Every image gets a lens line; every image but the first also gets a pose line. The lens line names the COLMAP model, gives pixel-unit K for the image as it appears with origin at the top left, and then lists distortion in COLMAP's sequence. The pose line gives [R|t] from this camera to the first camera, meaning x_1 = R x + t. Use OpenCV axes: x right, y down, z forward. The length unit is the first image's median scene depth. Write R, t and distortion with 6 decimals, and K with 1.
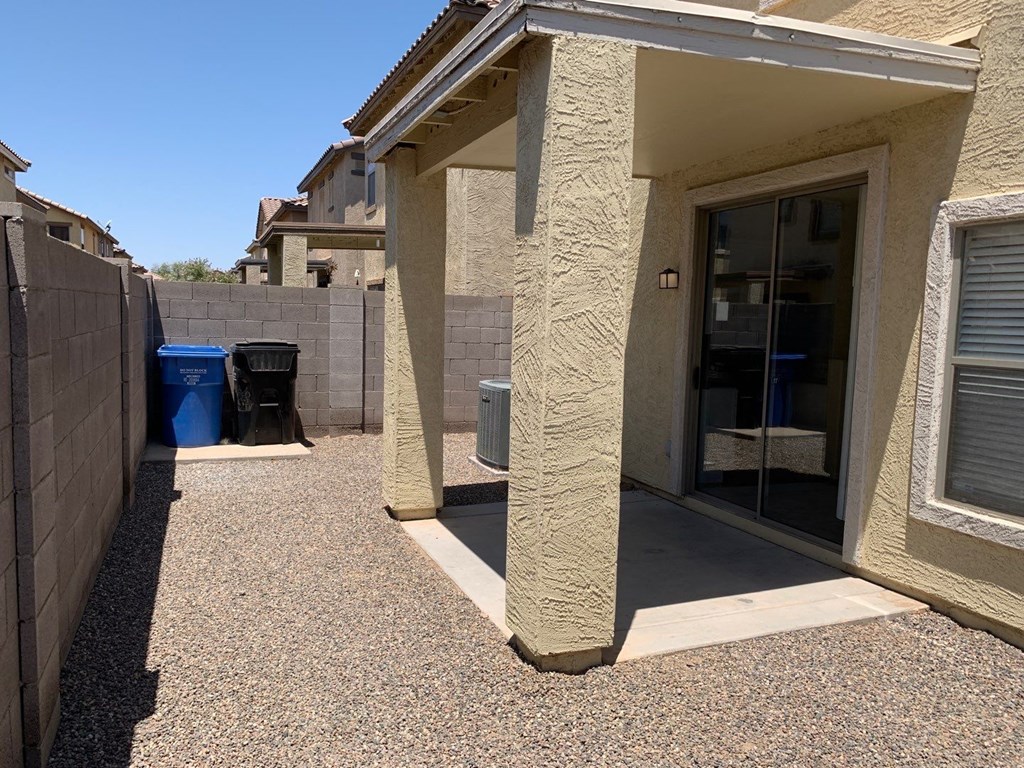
lens RADIAL K [[776.2, 0, 512.0], [0, 776.2, 384.0], [0, 0, 1]] dist [0.004184, -0.000704]
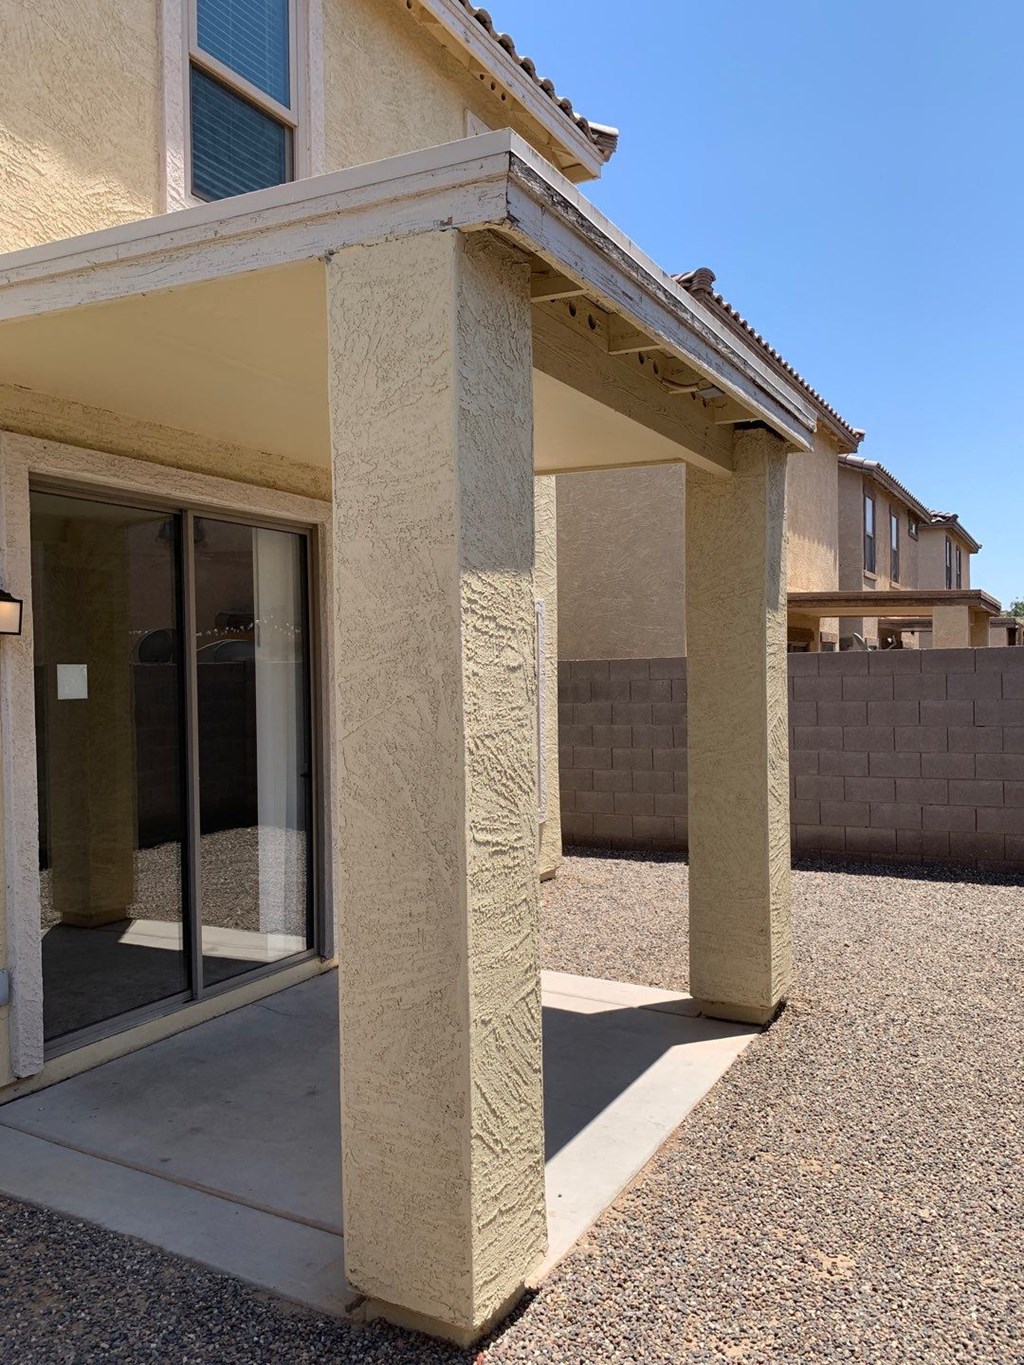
lens RADIAL K [[1034.7, 0, 512.0], [0, 1034.7, 682.5], [0, 0, 1]] dist [0.004184, -0.000704]
pose [[-0.629471, -0.023379, 0.776672, -0.546509], [0.066760, 0.994224, 0.084034, -0.151971], [-0.774151, 0.104747, -0.624274, 1.380876]]
